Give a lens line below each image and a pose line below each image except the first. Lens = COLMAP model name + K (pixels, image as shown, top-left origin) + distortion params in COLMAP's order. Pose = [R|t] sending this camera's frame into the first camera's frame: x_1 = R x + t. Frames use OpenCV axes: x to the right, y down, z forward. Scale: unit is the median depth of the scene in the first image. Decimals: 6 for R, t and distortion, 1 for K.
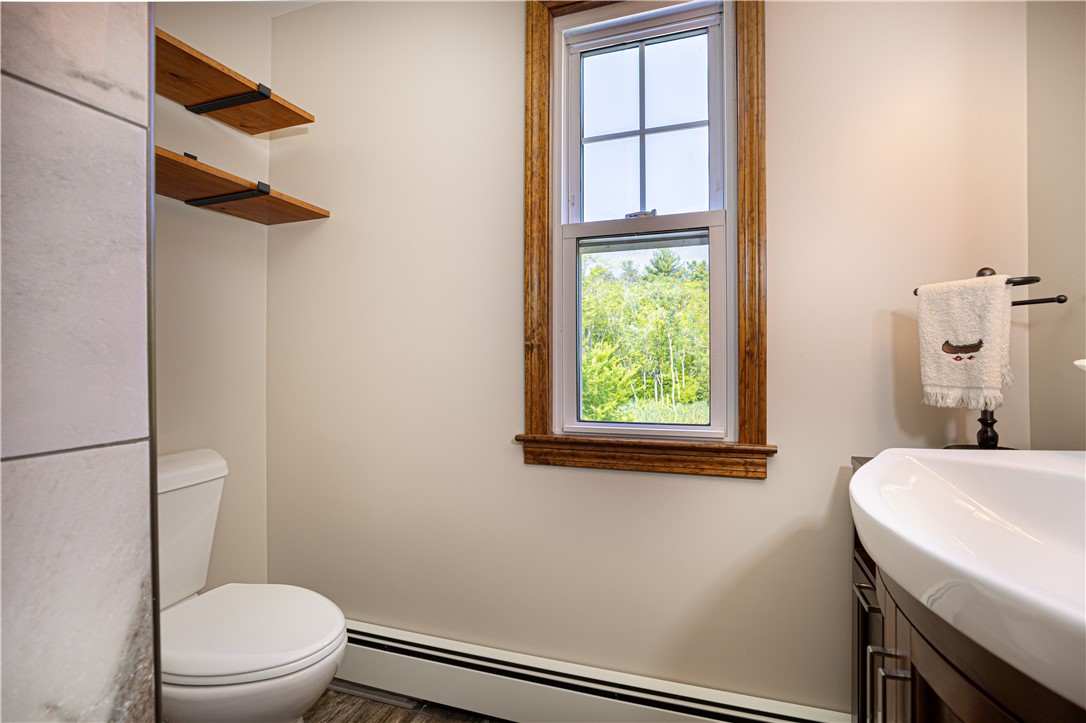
lens RADIAL K [[501.0, 0, 549.0], [0, 501.0, 355.6], [0, 0, 1]] dist [-0.000598, 0.000011]
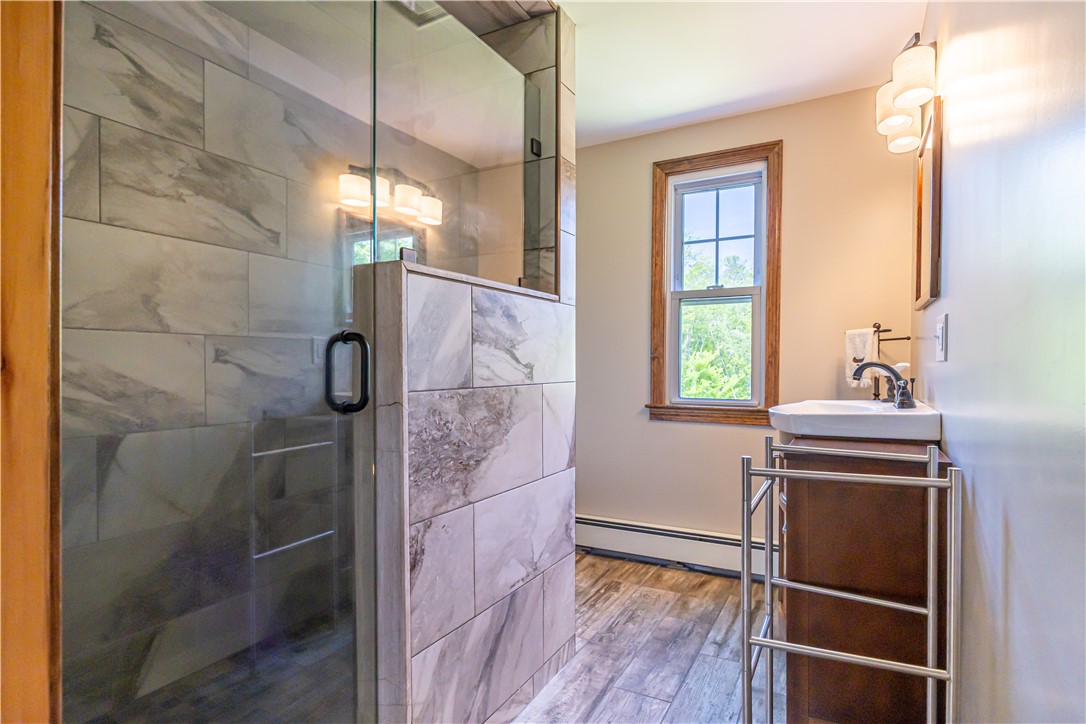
lens RADIAL K [[560.3, 0, 536.4], [0, 560.3, 370.6], [0, 0, 1]] dist [0.004687, 0.000085]
pose [[0.983548, 0.009448, -0.180398, -0.088984], [-0.007091, 0.999881, 0.013707, 0.004480], [0.180506, -0.012202, 0.983498, -1.149570]]
